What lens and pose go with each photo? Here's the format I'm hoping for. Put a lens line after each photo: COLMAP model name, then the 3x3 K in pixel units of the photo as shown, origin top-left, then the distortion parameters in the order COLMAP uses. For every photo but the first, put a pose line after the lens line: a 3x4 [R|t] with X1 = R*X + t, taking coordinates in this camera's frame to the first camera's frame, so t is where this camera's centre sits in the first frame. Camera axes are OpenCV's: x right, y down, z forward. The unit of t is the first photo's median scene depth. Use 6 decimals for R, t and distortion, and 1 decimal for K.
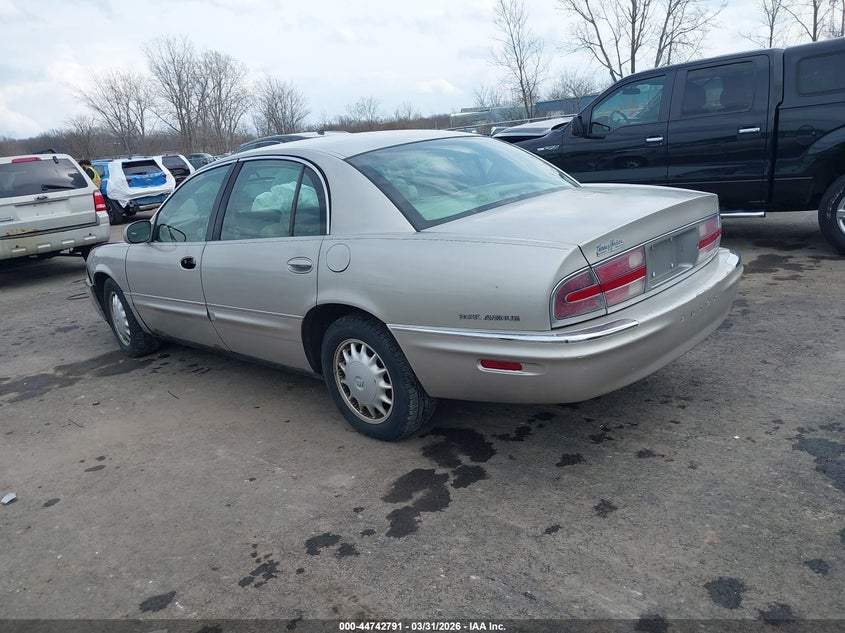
lens RADIAL K [[649.8, 0, 423.0], [0, 649.8, 315.1], [0, 0, 1]] dist [0.025664, -0.008532]
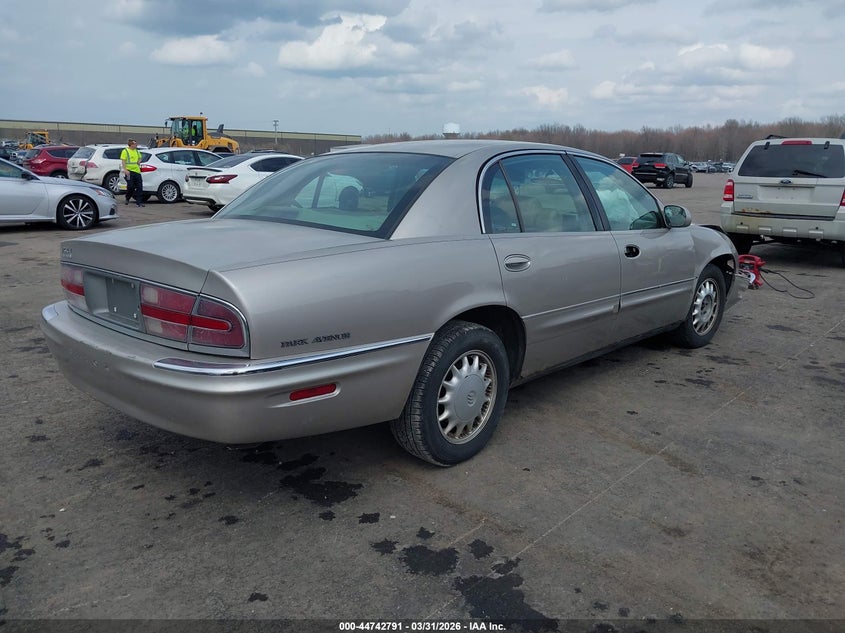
lens RADIAL K [[649.8, 0, 423.0], [0, 649.8, 312.3], [0, 0, 1]] dist [0.025664, -0.008532]
pose [[0.057546, 0.327862, -0.942971, 0.389604], [-0.284810, 0.910676, 0.299253, -0.143252], [0.956855, 0.251346, 0.145785, 0.393029]]
